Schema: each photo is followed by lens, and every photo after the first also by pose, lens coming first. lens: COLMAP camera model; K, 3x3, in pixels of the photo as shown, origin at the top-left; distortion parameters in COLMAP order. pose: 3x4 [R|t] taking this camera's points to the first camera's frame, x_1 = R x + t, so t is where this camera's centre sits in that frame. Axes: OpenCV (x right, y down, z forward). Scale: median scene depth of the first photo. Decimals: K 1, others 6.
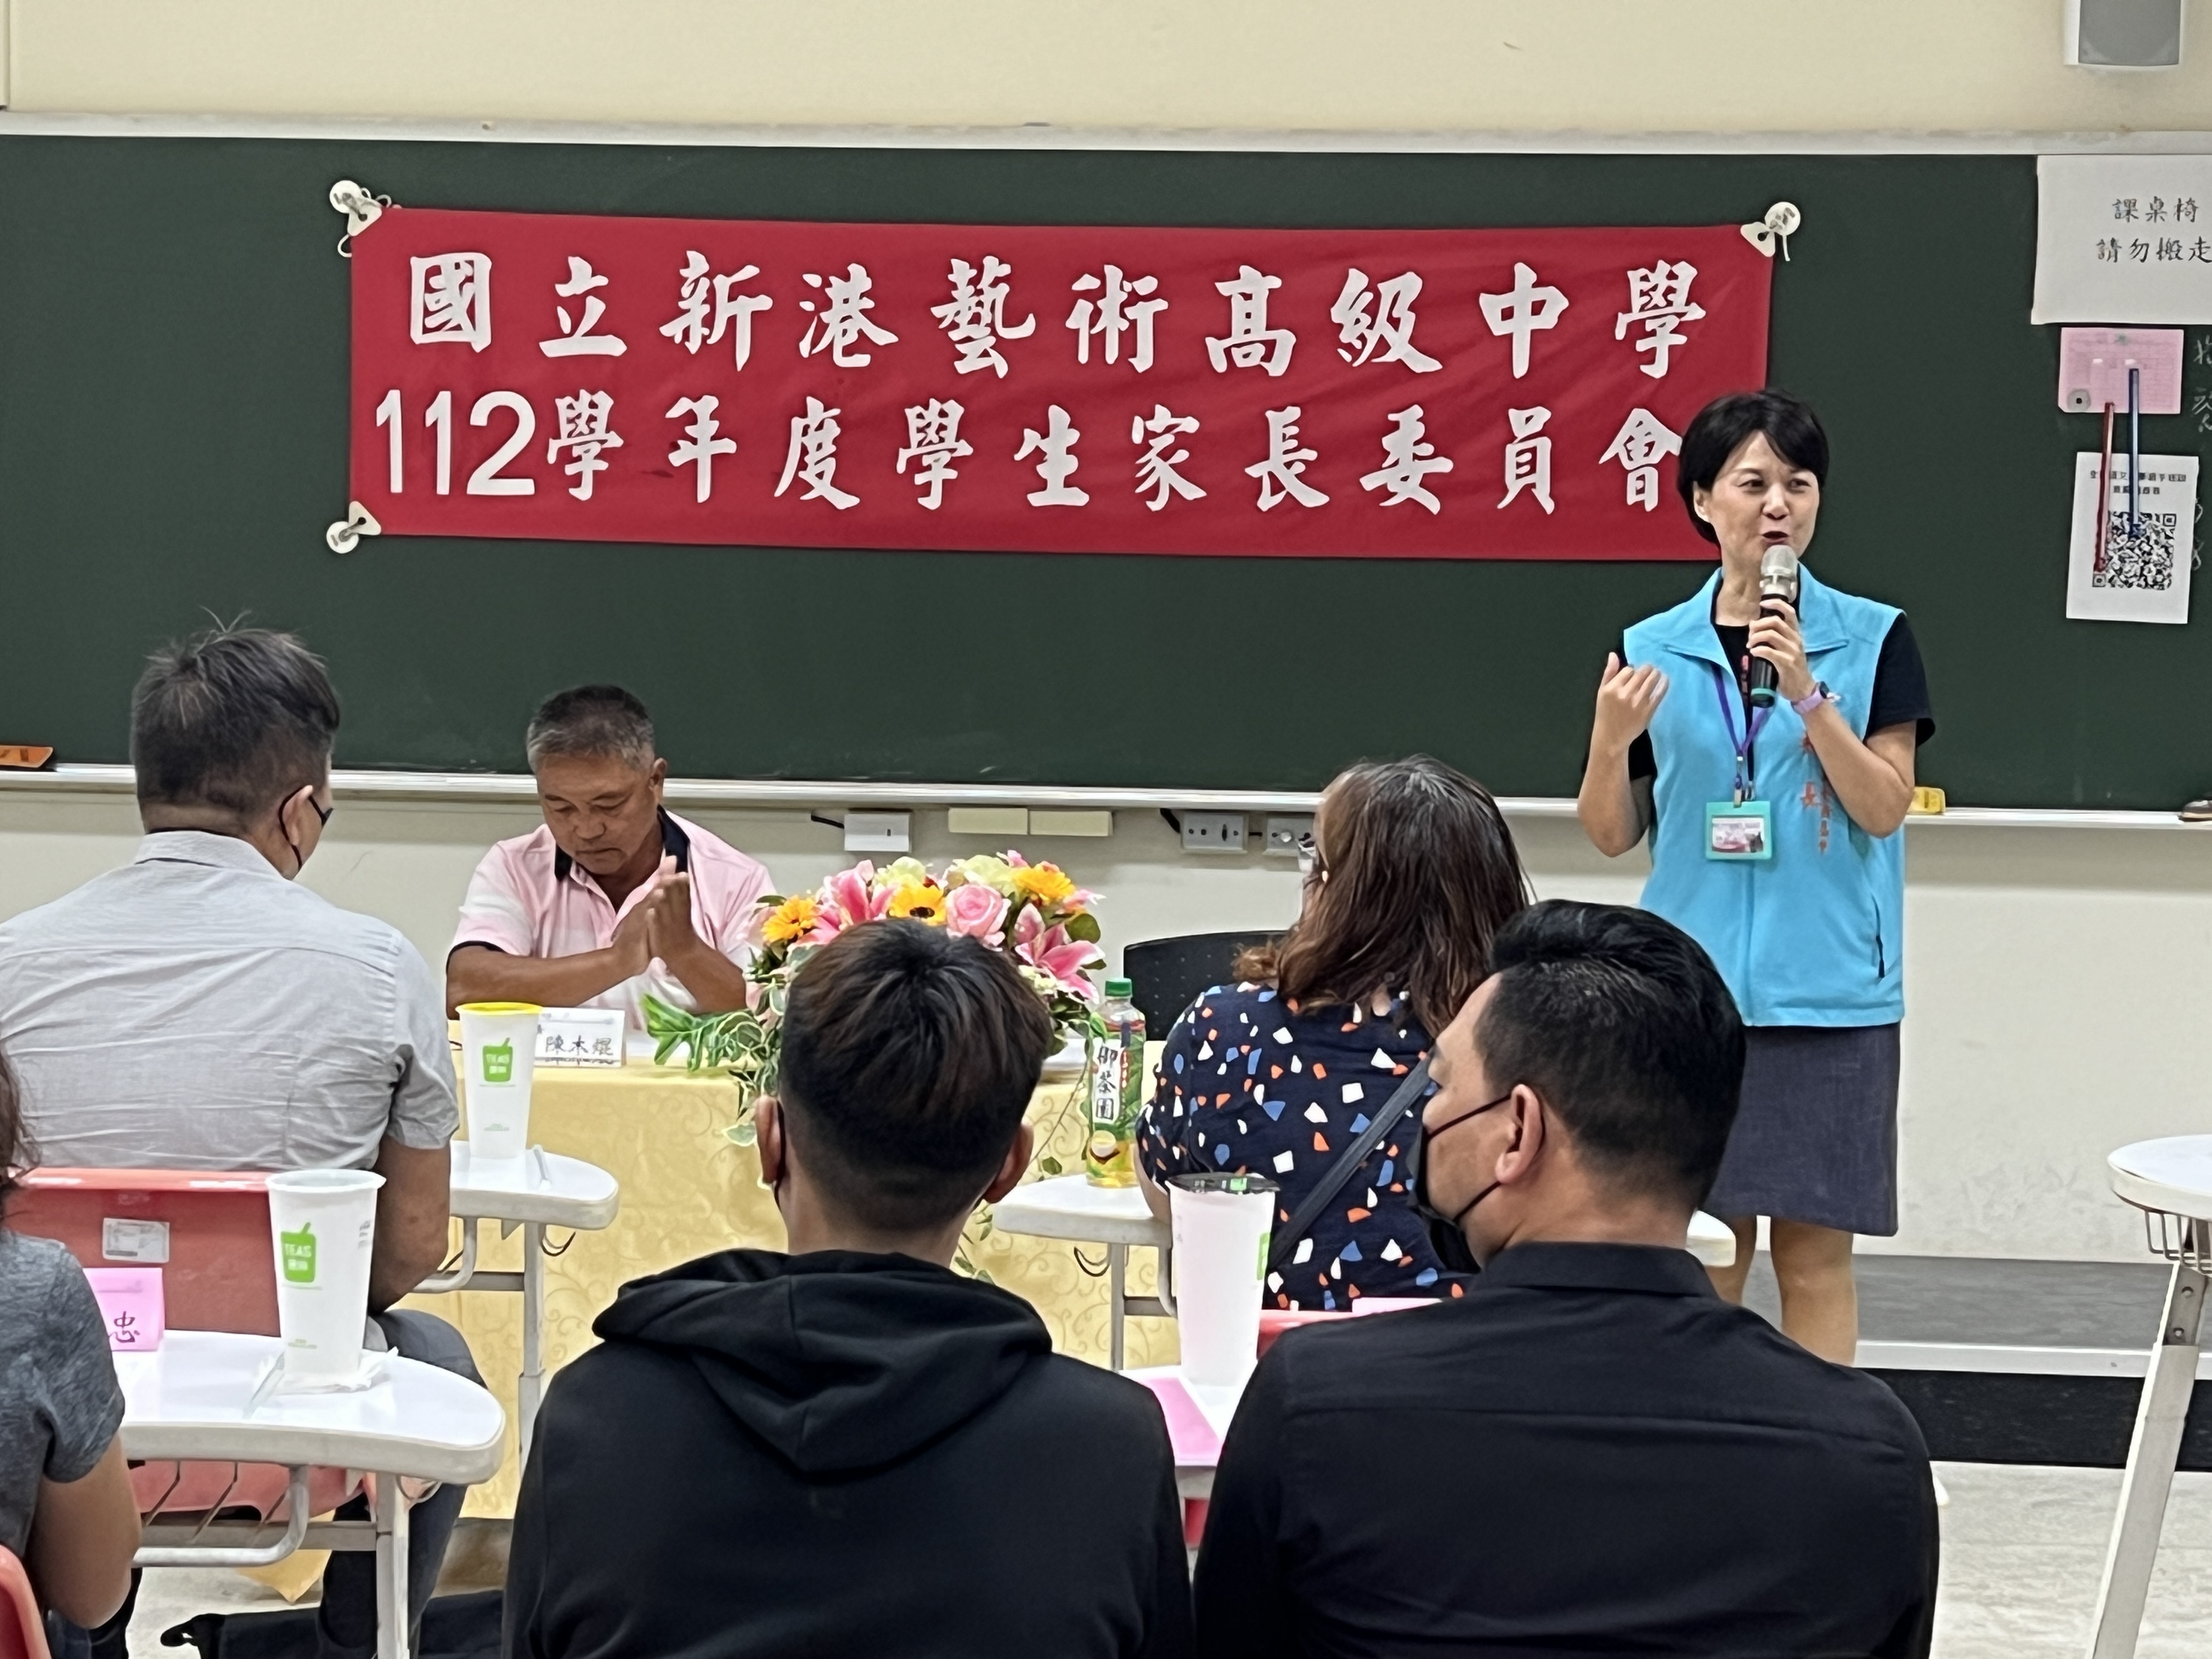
lens RADIAL K [[4567.3, 0, 1106.0], [0, 4567.3, 829.5], [0, 0, 1]] dist [0.241214, -0.428321]
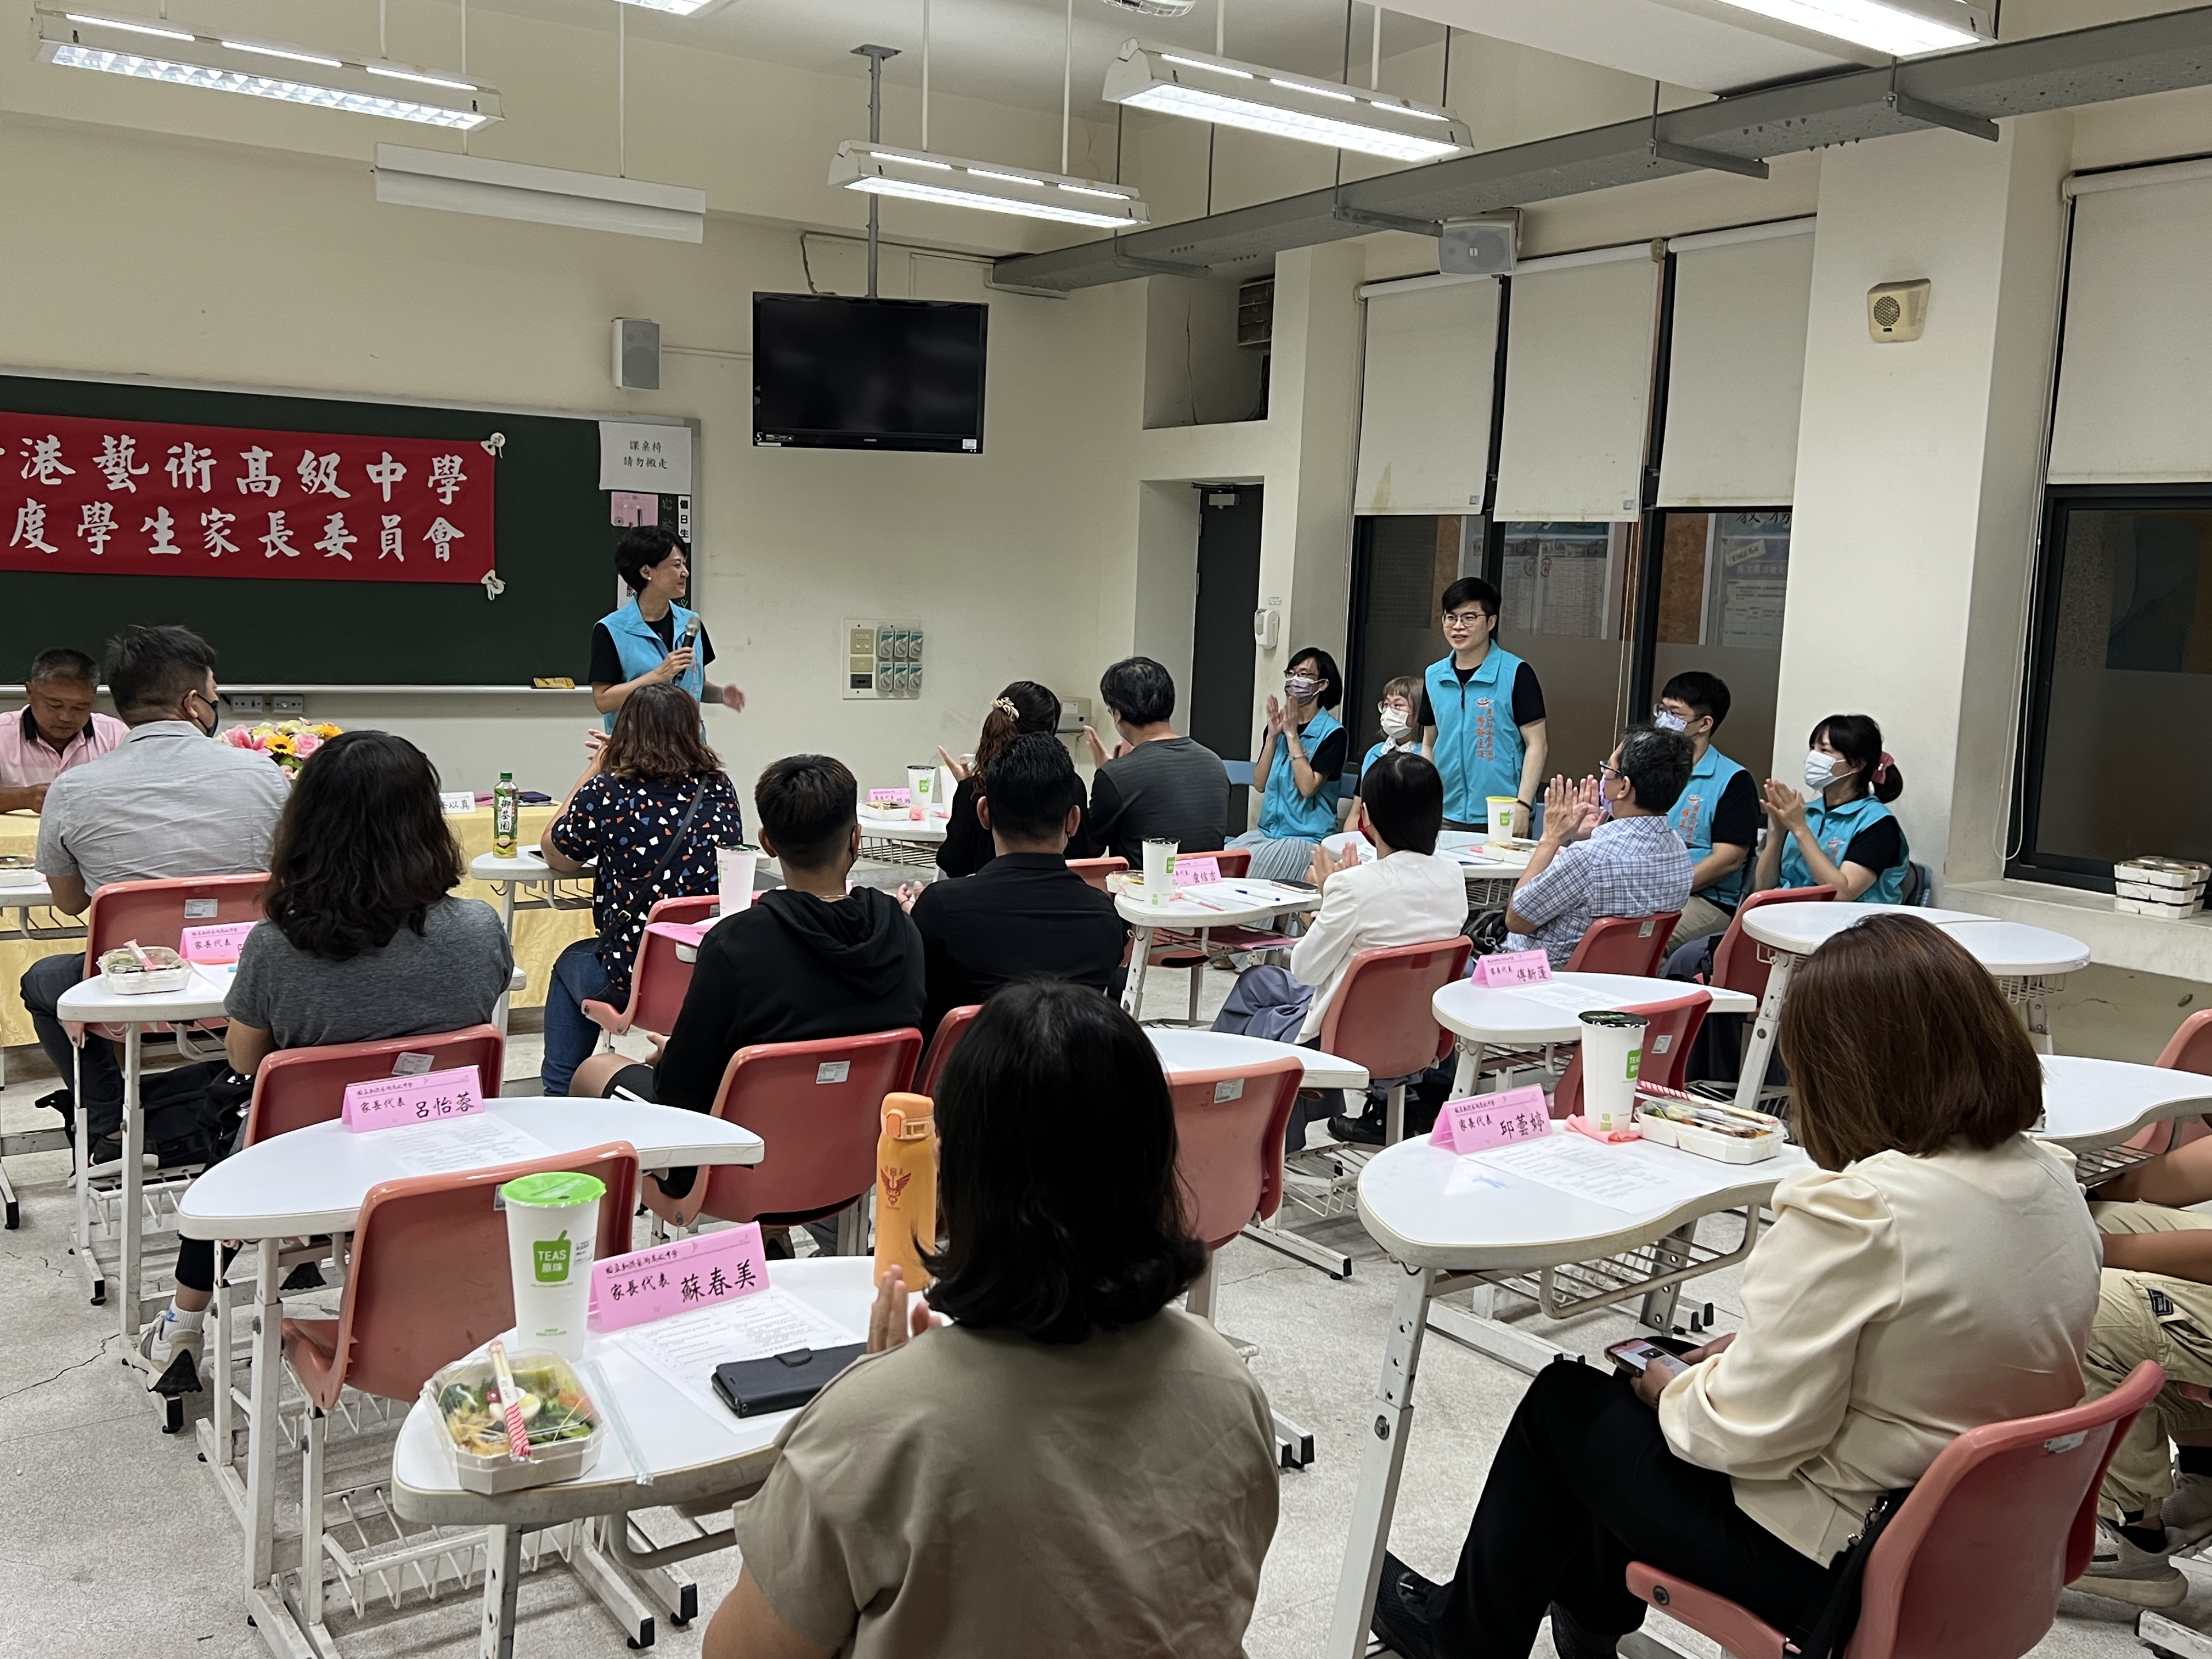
lens RADIAL K [[1945.9, 0, 1093.2], [0, 1945.9, 805.1], [0, 0, 1]] dist [0.056481, -0.076004]
pose [[0.796199, -0.060602, 0.601992, -0.226590], [0.021388, 0.997168, 0.072096, -0.010331], [-0.604657, -0.044527, 0.795241, -0.000646]]
